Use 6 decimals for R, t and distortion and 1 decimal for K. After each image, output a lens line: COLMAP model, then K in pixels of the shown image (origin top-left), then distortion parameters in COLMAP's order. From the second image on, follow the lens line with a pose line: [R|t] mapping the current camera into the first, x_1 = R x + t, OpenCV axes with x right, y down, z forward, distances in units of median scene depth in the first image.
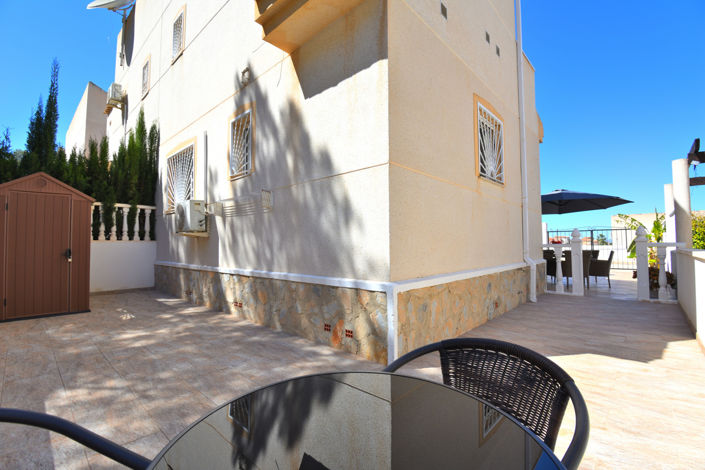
lens RADIAL K [[316.0, 0, 352.5], [0, 316.0, 235.0], [0, 0, 1]] dist [0.001654, -0.018675]
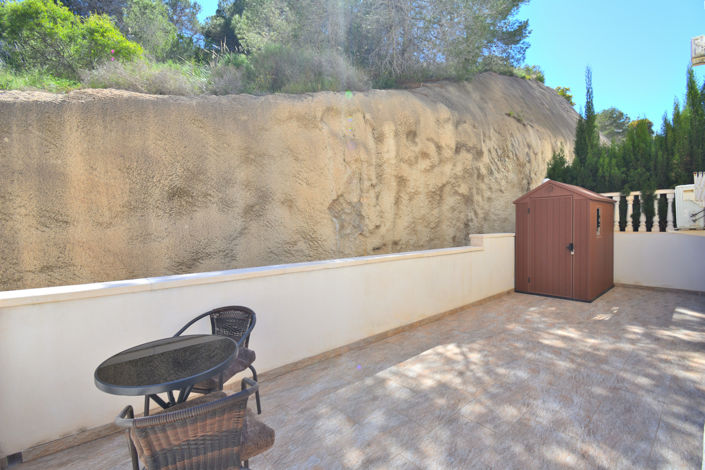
lens RADIAL K [[316.0, 0, 352.5], [0, 316.0, 235.0], [0, 0, 1]] dist [0.001654, -0.018675]
pose [[-0.114276, 0.043057, -0.992516, 0.390870], [0.038129, 0.998514, 0.038927, -0.072664], [0.992717, -0.033395, -0.115748, 0.424331]]
